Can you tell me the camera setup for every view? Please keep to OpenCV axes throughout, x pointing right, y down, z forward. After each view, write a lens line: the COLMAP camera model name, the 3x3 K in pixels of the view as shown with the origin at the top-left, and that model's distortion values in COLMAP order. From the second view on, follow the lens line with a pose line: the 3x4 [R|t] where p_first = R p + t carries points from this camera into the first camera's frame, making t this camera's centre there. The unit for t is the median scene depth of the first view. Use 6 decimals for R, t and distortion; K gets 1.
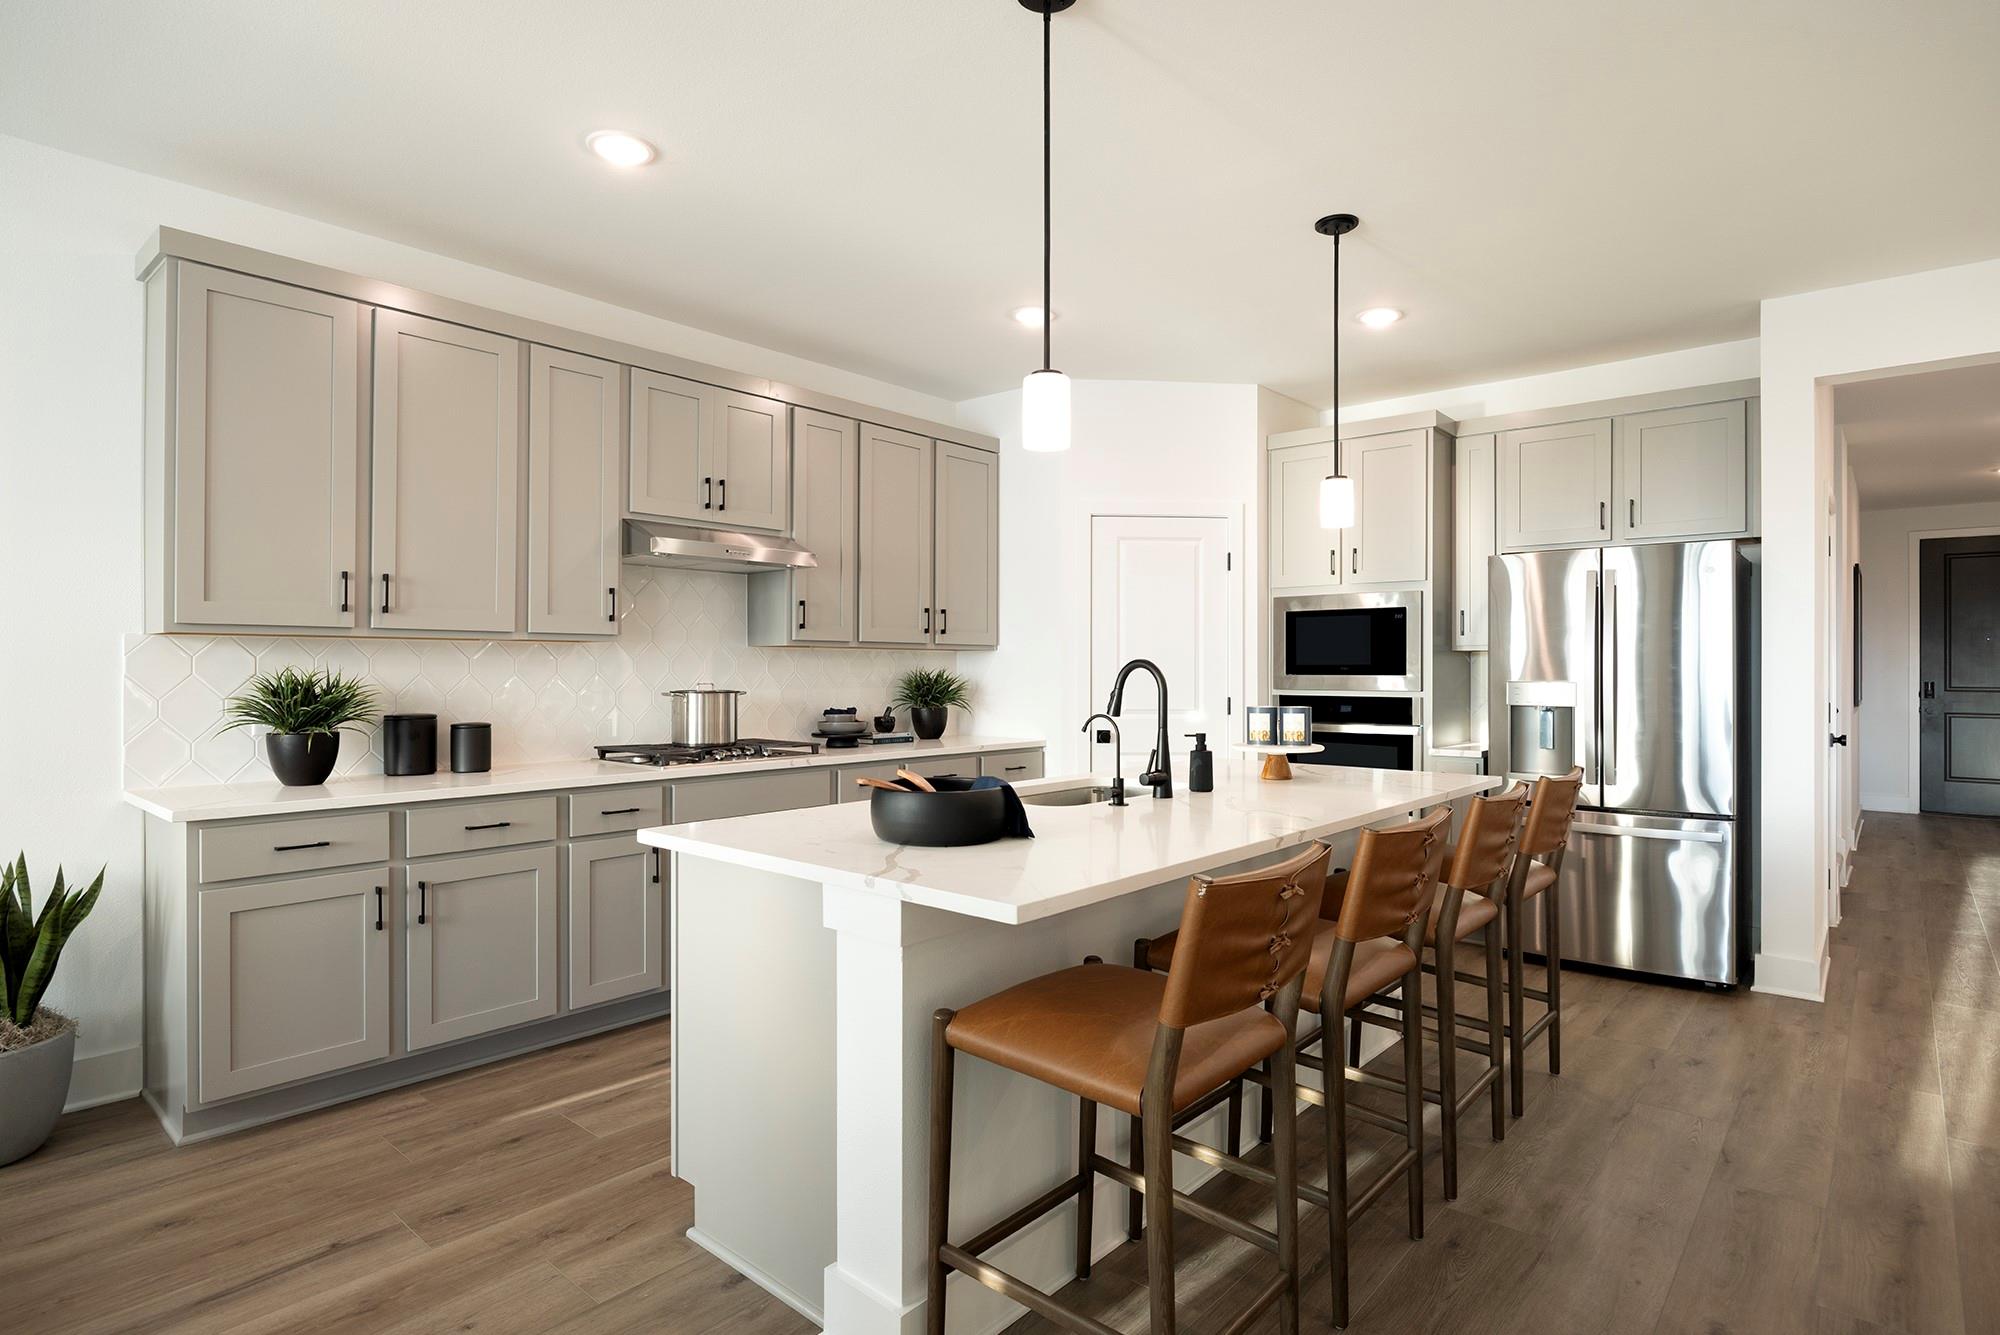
lens RADIAL K [[1043.6, 0, 1005.0], [0, 1043.6, 658.8], [0, 0, 1]] dist [0.017478, -0.000831]
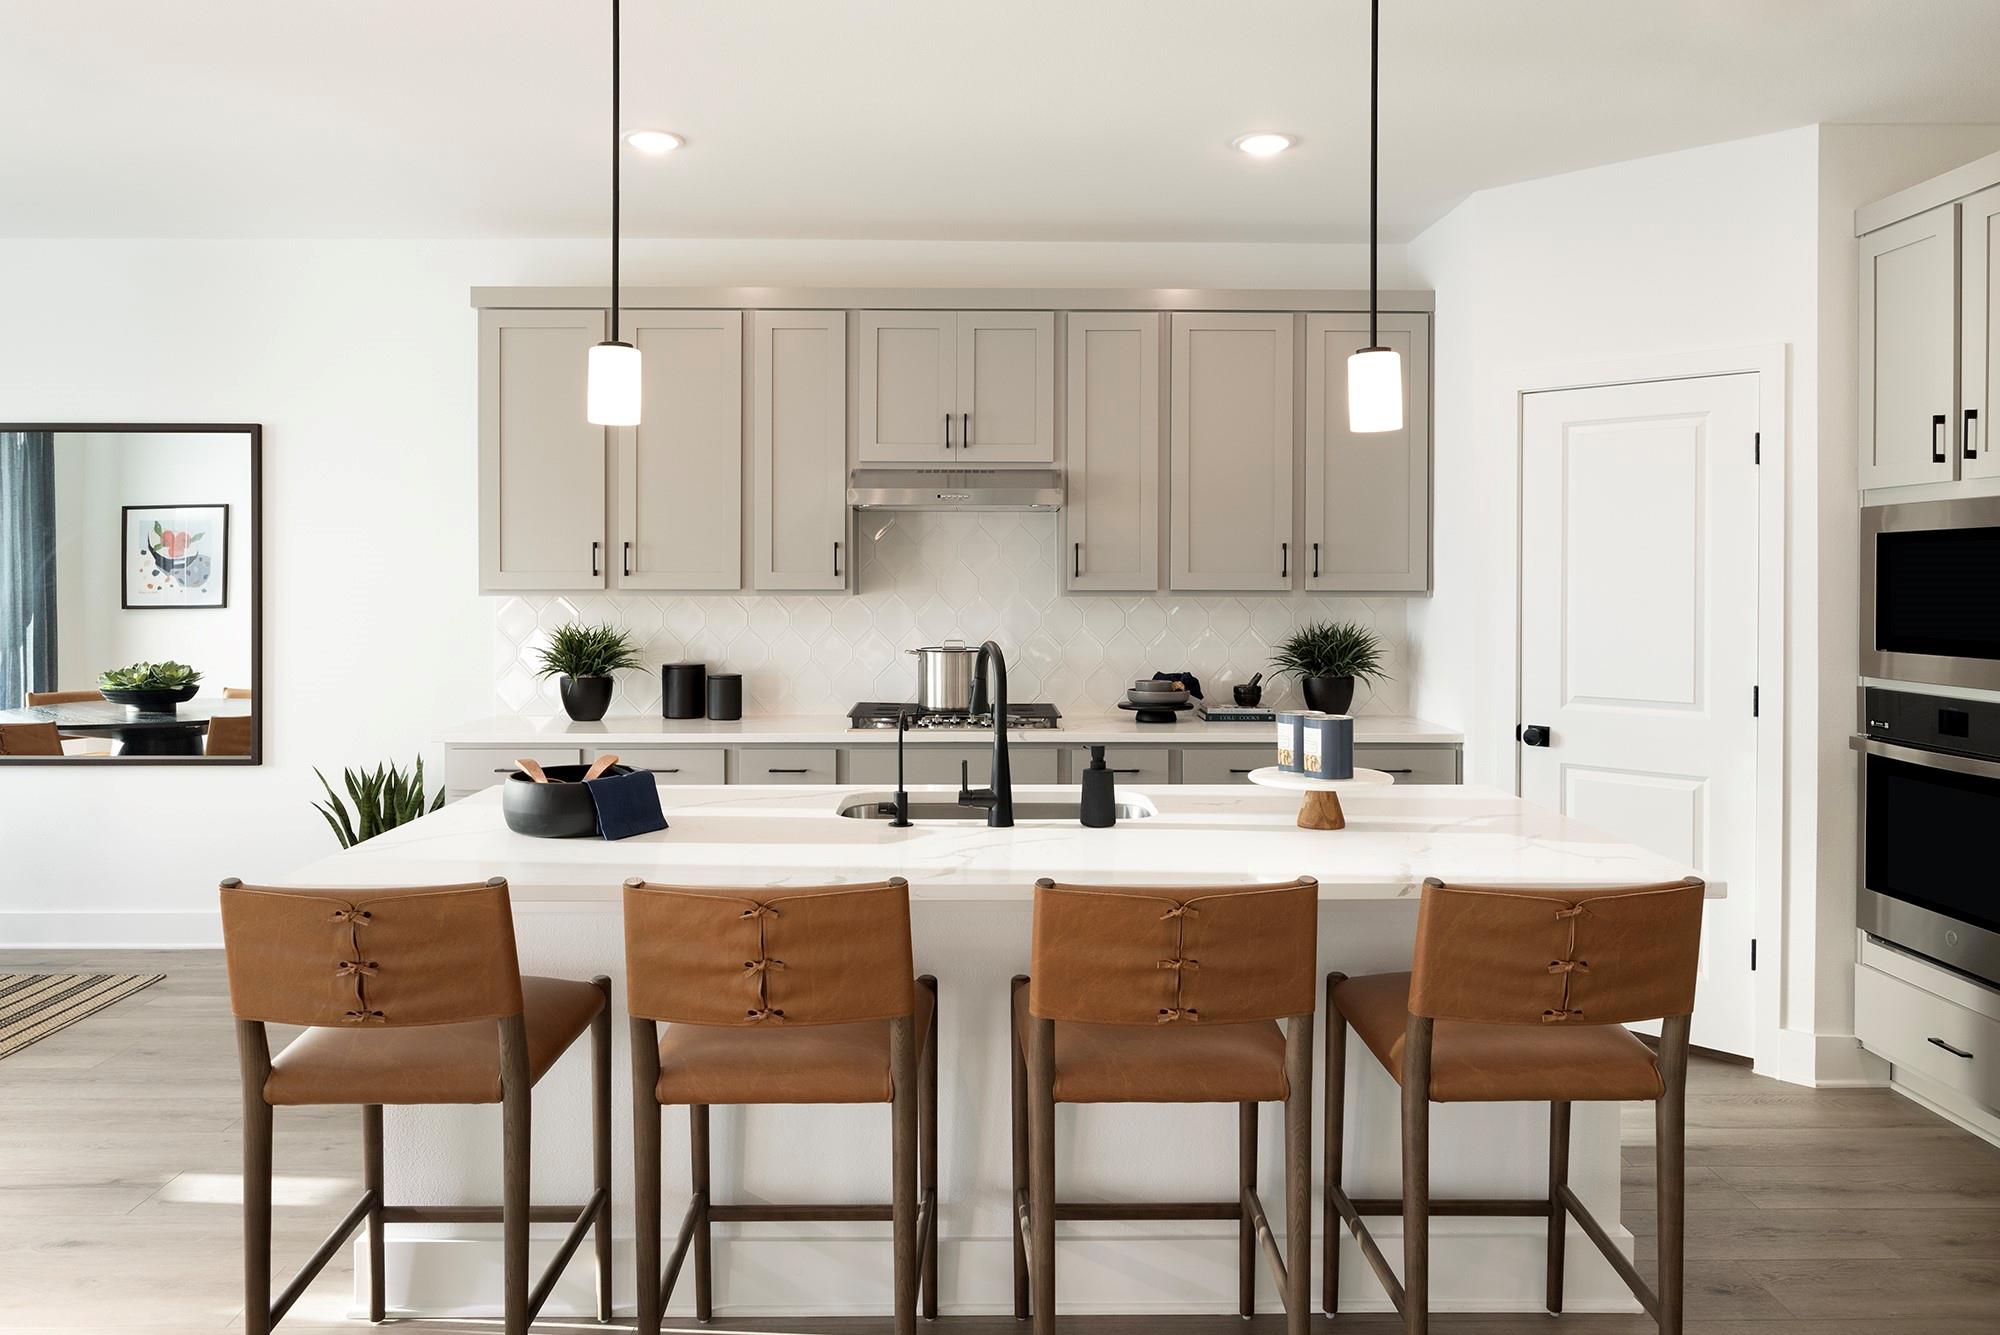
lens RADIAL K [[1383.5, 0, 994.1], [0, 1383.5, 559.8], [0, 0, 1]] dist [0.001694, 0.003919]
pose [[0.658979, -0.011125, -0.752079, 0.675274], [0.008214, 0.999937, -0.007595, -0.039549], [0.752117, -0.001173, 0.659029, 0.249668]]
